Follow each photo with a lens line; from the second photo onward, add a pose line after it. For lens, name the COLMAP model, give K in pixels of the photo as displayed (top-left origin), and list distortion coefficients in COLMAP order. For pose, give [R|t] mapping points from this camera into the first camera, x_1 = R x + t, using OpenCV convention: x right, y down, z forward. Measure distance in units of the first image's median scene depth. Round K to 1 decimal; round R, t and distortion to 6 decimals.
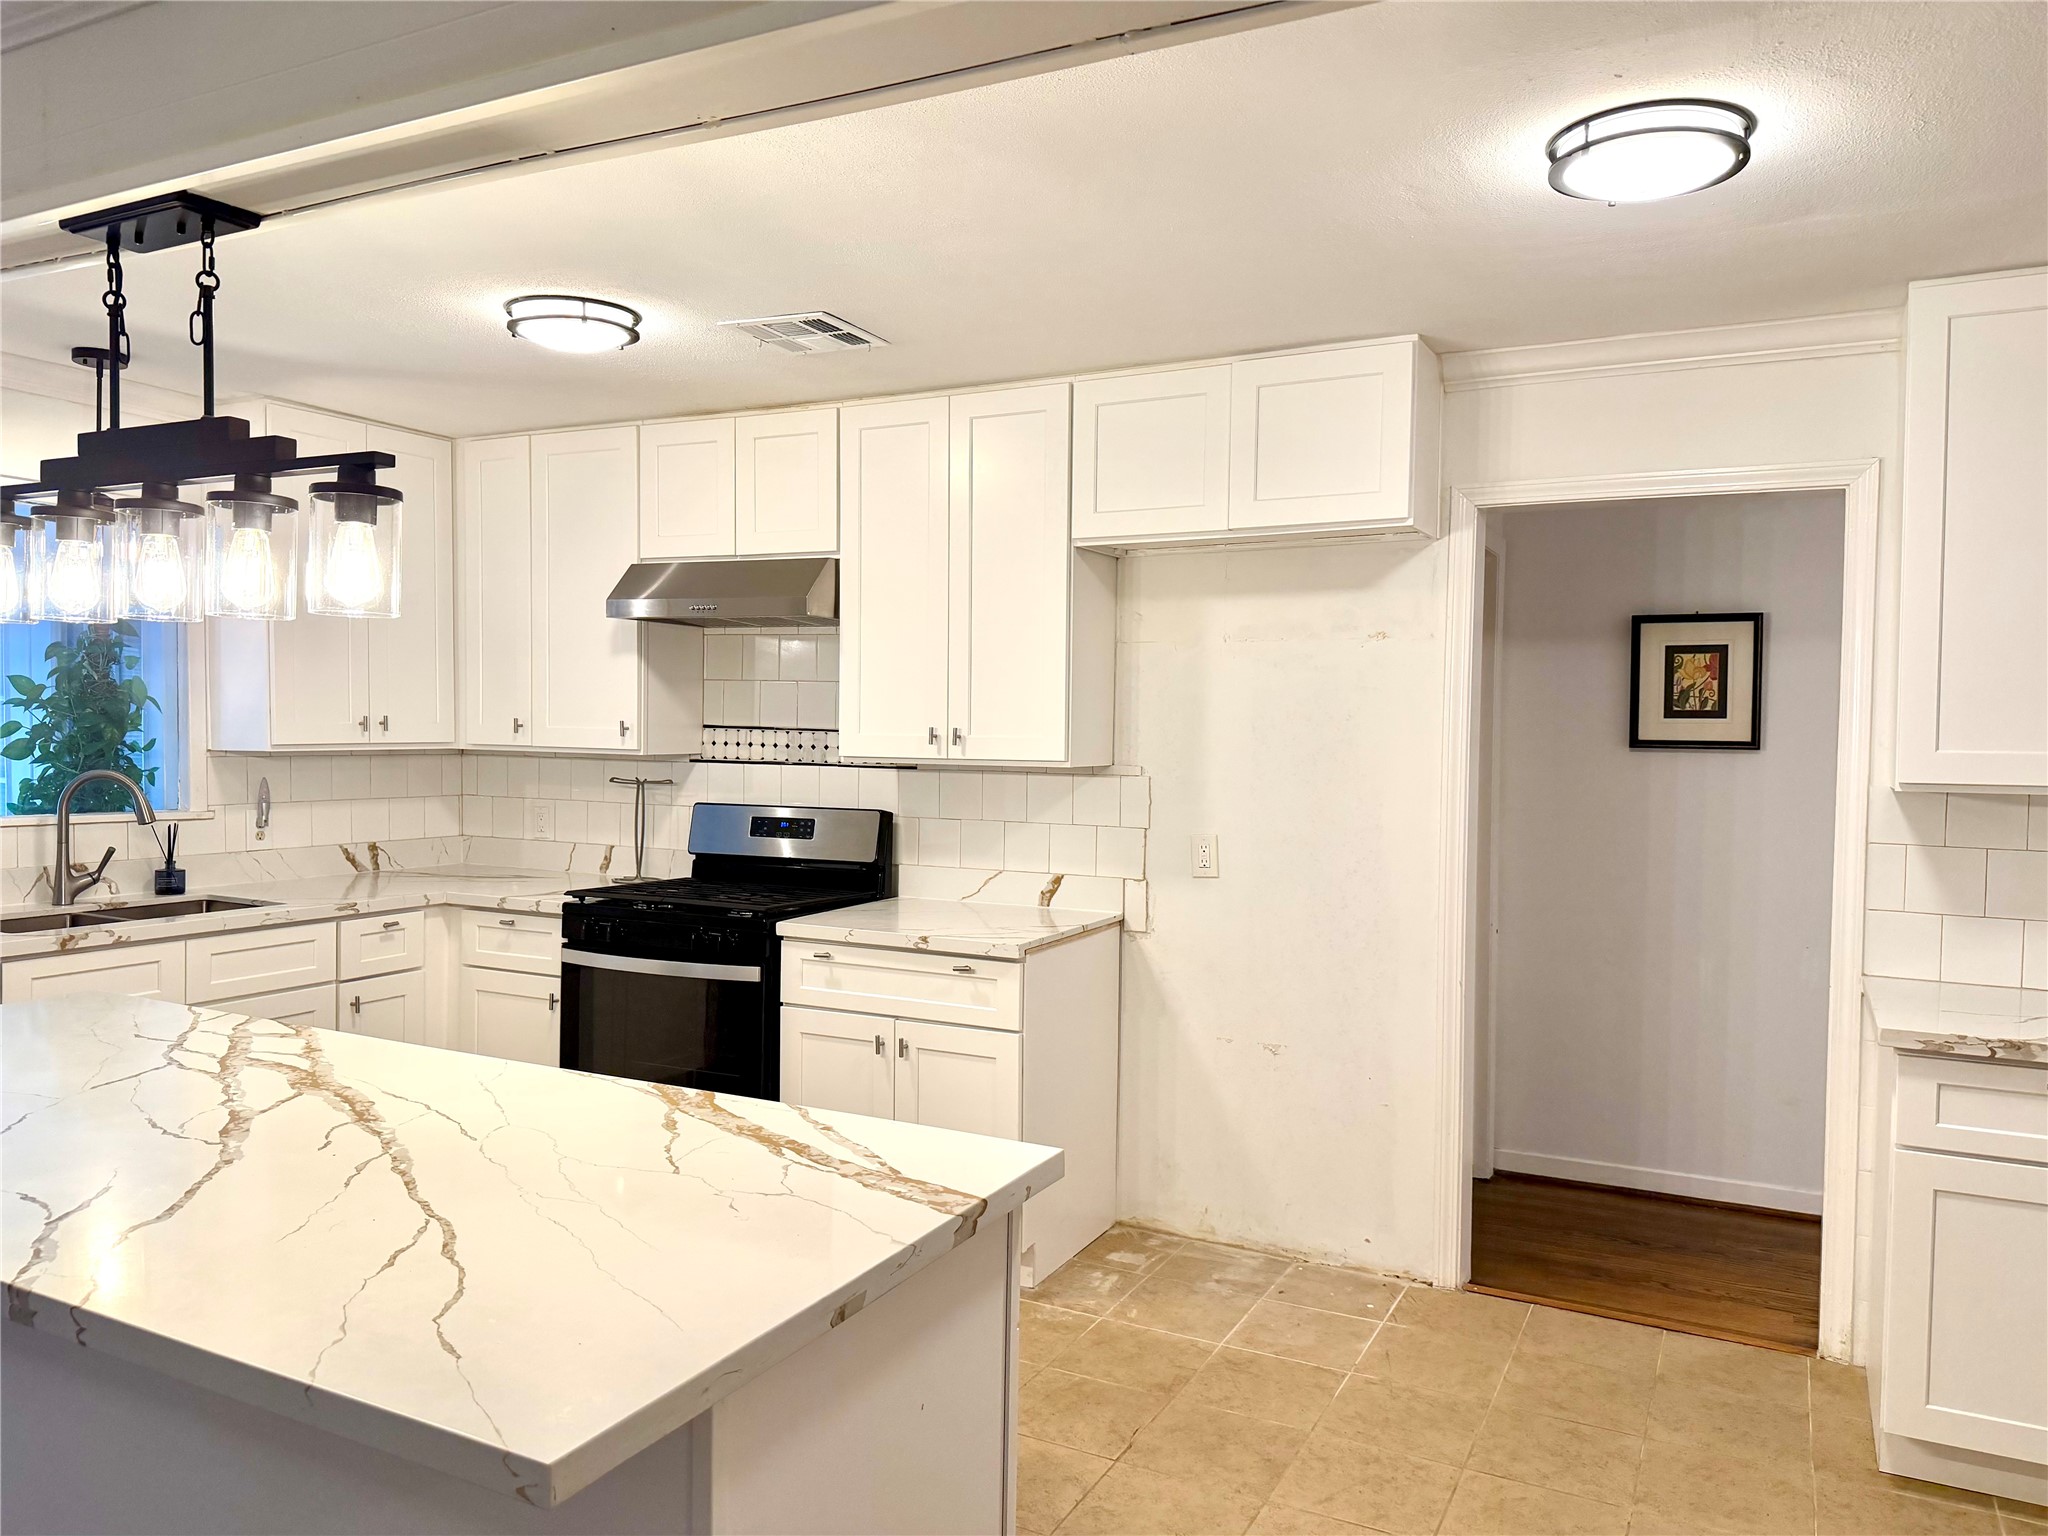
lens RADIAL K [[1431.5, 0, 1019.9], [0, 1431.5, 766.2], [0, 0, 1]] dist [0.100790, -0.146663]
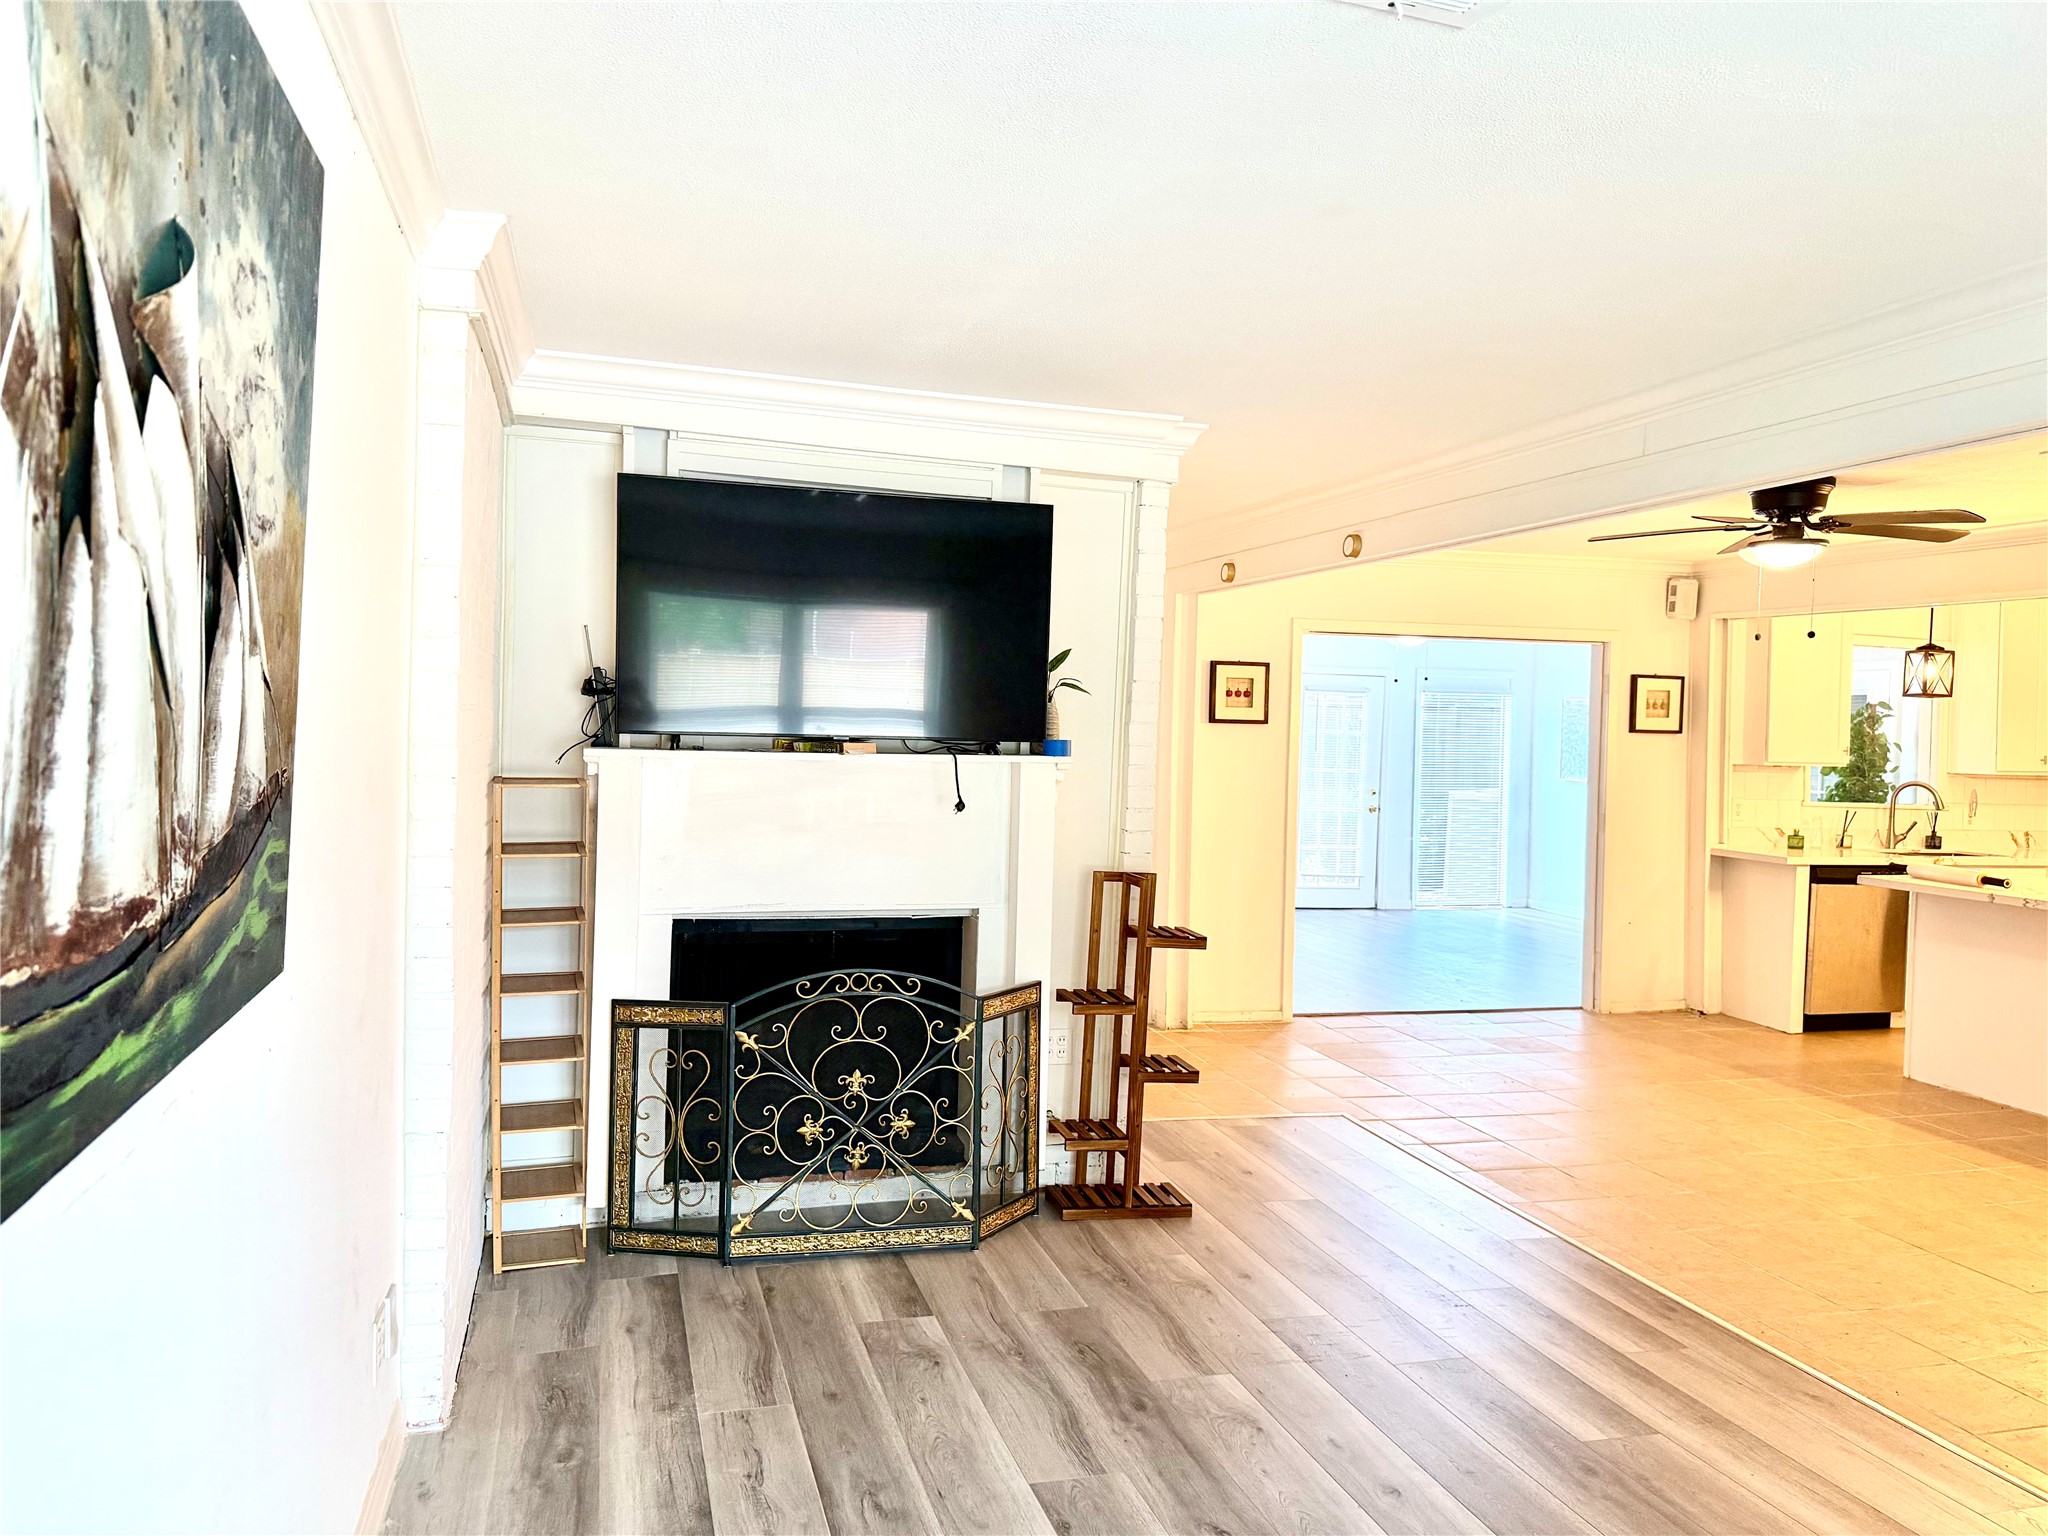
lens RADIAL K [[1442.9, 0, 1033.0], [0, 1442.9, 765.5], [0, 0, 1]] dist [0.030031, -0.046204]
pose [[0.690154, 0.017800, -0.723444, -0.034649], [-0.035354, 0.999333, -0.009140, 0.037975], [0.722799, 0.031885, 0.690323, -1.122367]]
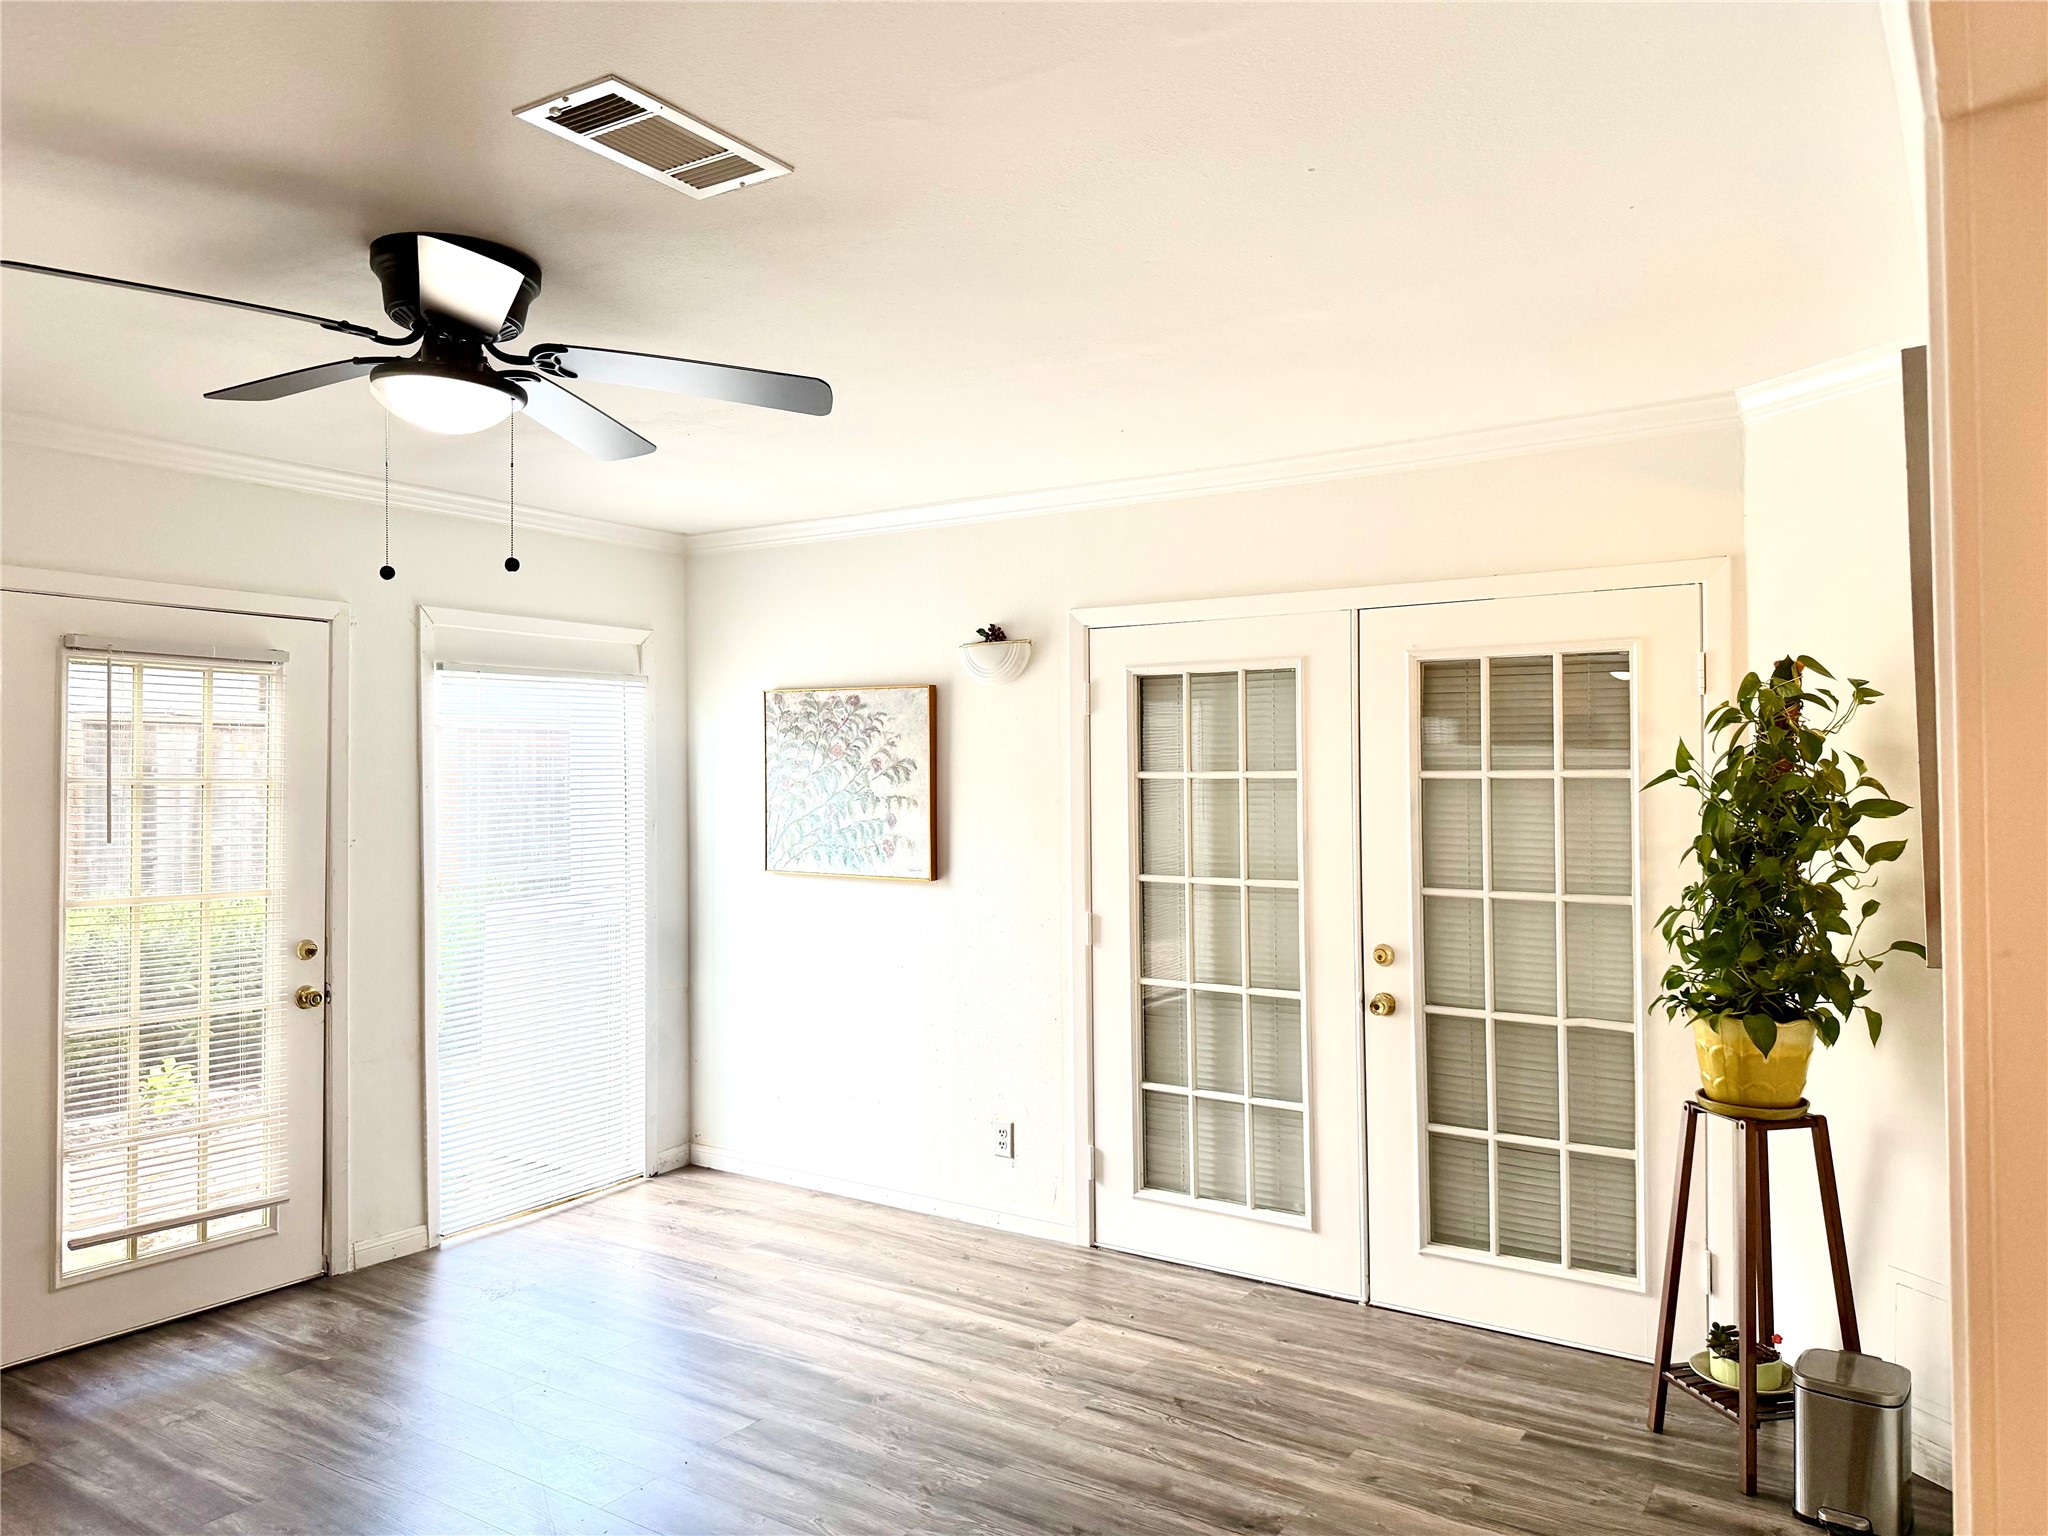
lens RADIAL K [[1442.9, 0, 1033.0], [0, 1442.9, 765.5], [0, 0, 1]] dist [0.030031, -0.046204]
pose [[0.994185, -0.019916, -0.105824, -0.983927], [0.015068, 0.998809, -0.046415, -0.028408], [0.106622, 0.044551, 0.993301, 0.320173]]
